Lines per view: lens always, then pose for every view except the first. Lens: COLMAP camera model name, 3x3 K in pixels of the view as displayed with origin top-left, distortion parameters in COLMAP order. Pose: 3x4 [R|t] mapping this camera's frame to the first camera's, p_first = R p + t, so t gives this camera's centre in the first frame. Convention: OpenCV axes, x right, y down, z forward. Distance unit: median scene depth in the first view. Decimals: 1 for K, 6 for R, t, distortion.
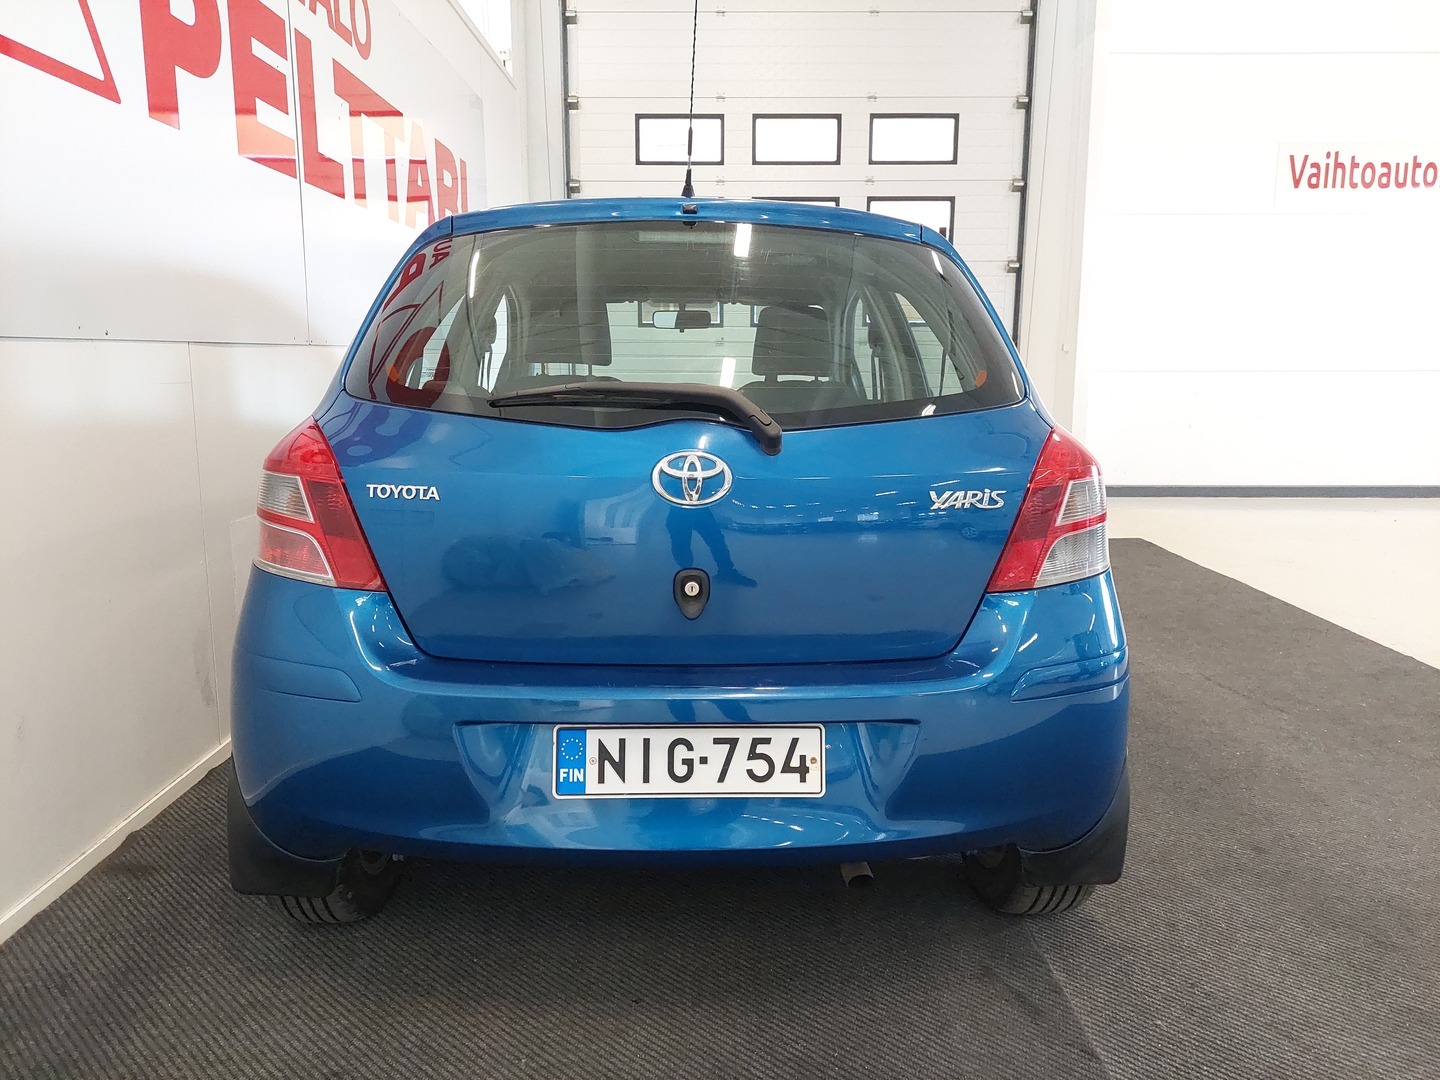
lens RADIAL K [[1033.4, 0, 721.8], [0, 1033.4, 510.8], [0, 0, 1]] dist [0.082002, -0.110121]
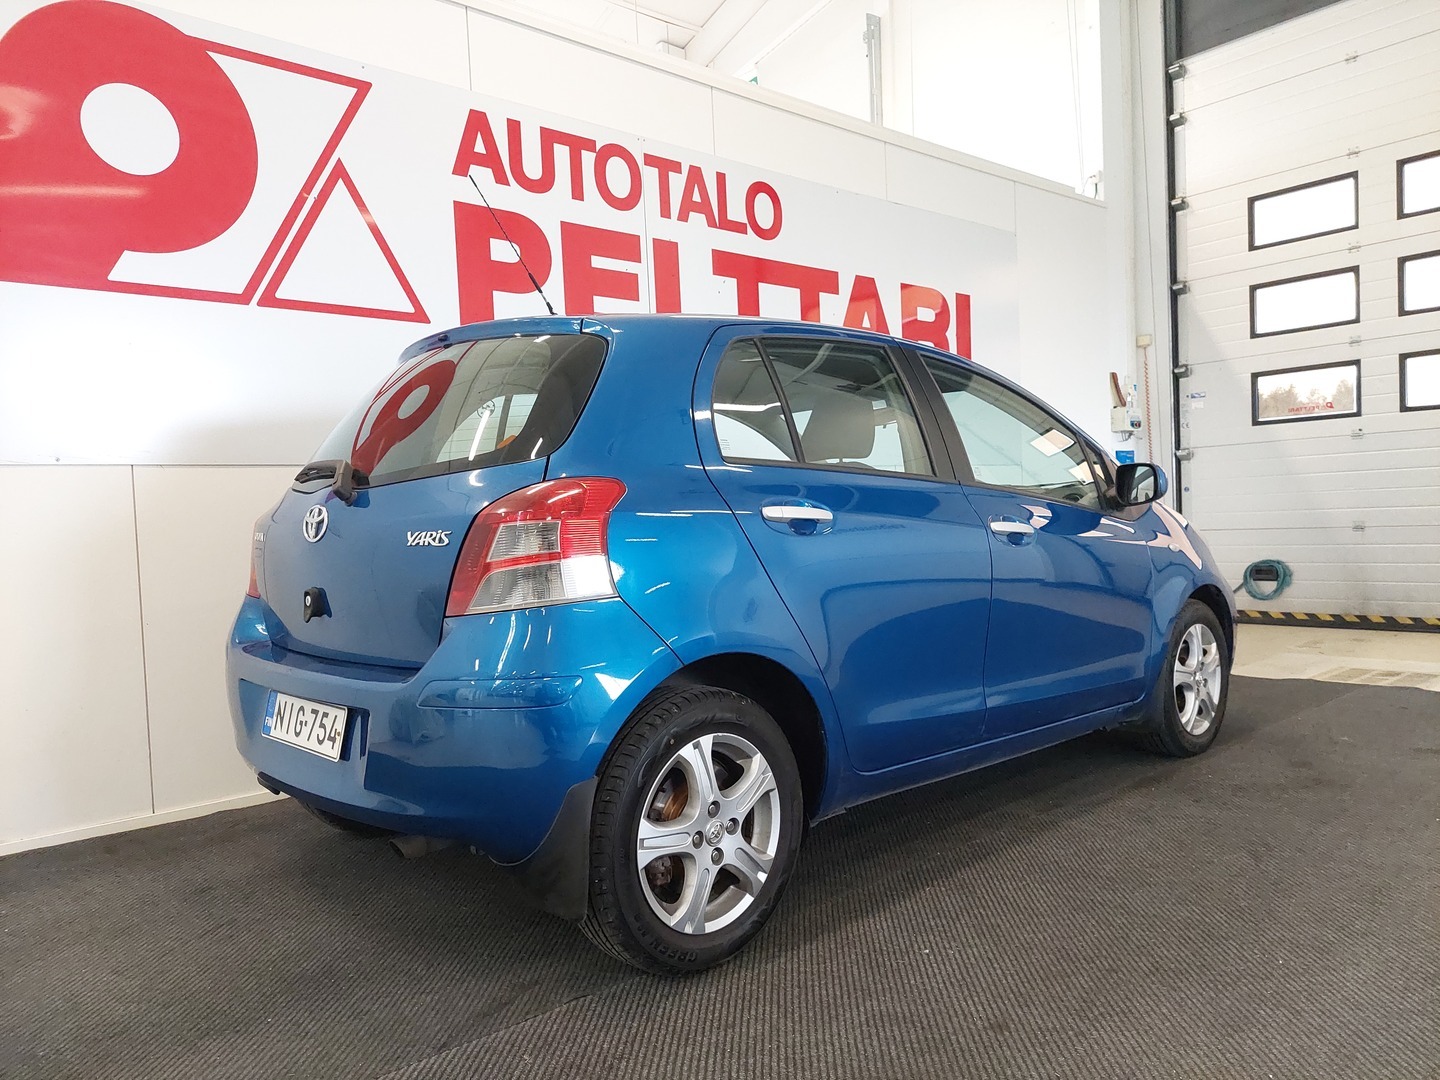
lens RADIAL K [[1037.7, 0, 720.0], [0, 1037.7, 540.0], [0, 0, 1]] dist [0.017662, -0.003064]
pose [[0.657252, -0.014394, -0.753534, 1.376834], [-0.066391, 0.994825, -0.076911, 0.061747], [0.750741, 0.100578, 0.652895, 0.457988]]
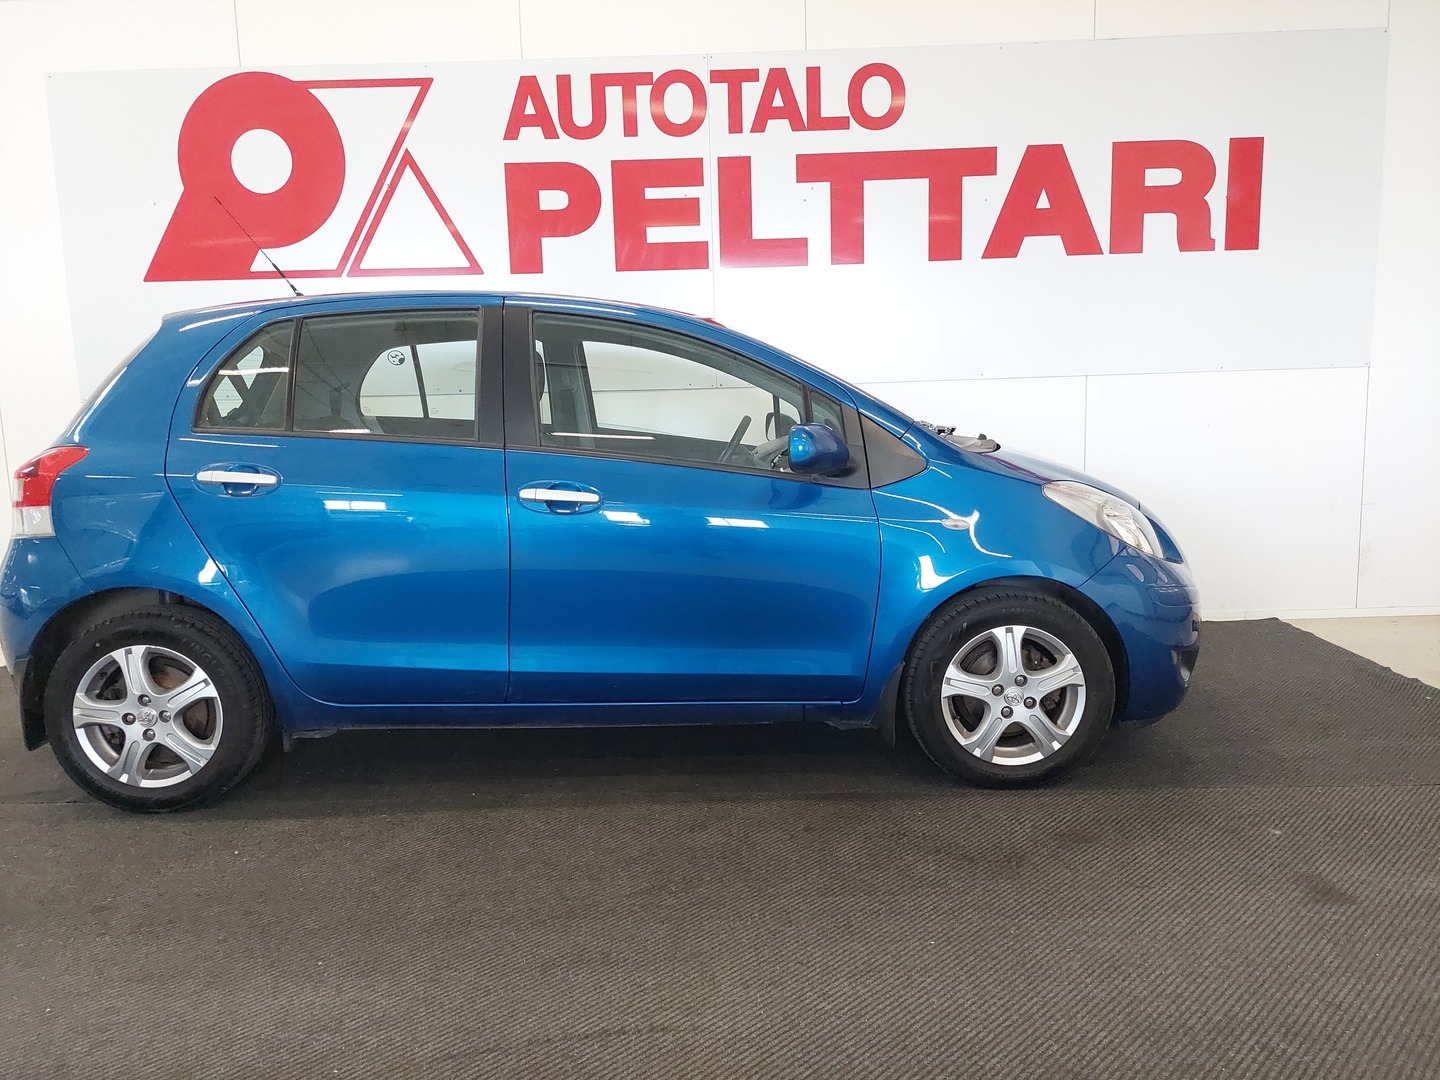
lens RADIAL K [[1033.4, 0, 721.8], [0, 1033.4, 510.8], [0, 0, 1]] dist [0.082002, -0.110121]
pose [[-0.026709, 0.103608, -0.994259, 2.058731], [-0.119663, 0.987131, 0.106080, -0.309013], [0.992455, 0.121810, -0.013968, 2.236348]]
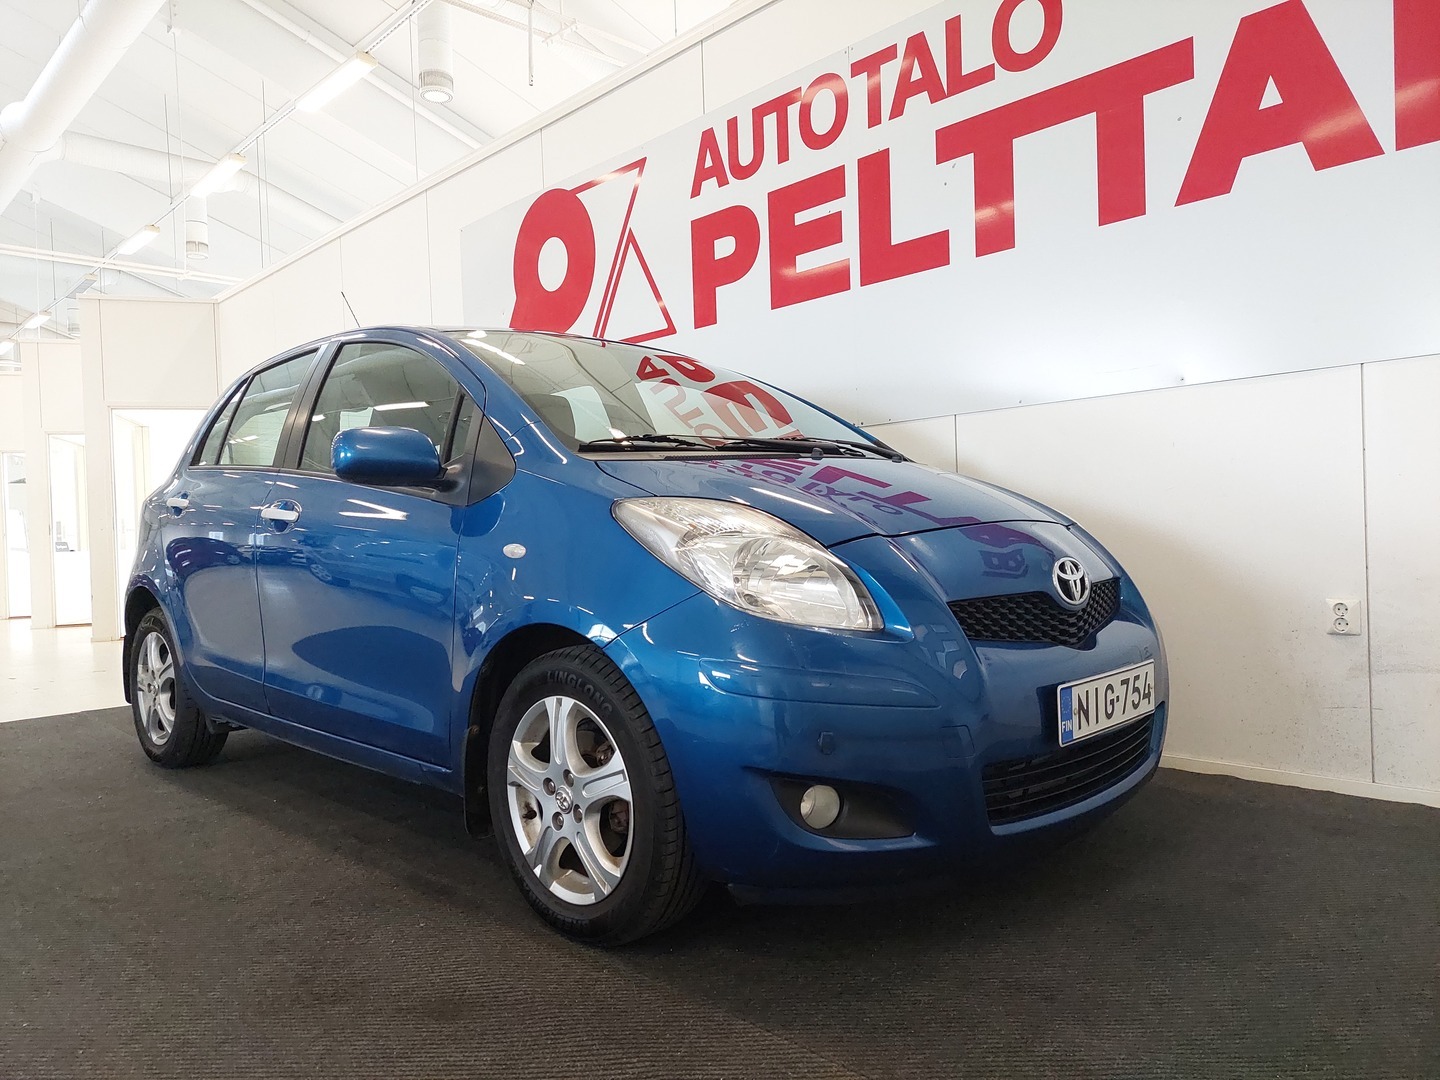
lens RADIAL K [[1025.8, 0, 720.0], [0, 1025.8, 540.0], [0, 0, 1]] dist [0.012238, -0.005729]
pose [[-0.727281, 0.022248, -0.685979, 1.030223], [-0.070700, 0.991729, 0.107121, -0.314713], [0.682688, 0.126406, -0.719693, 3.667011]]
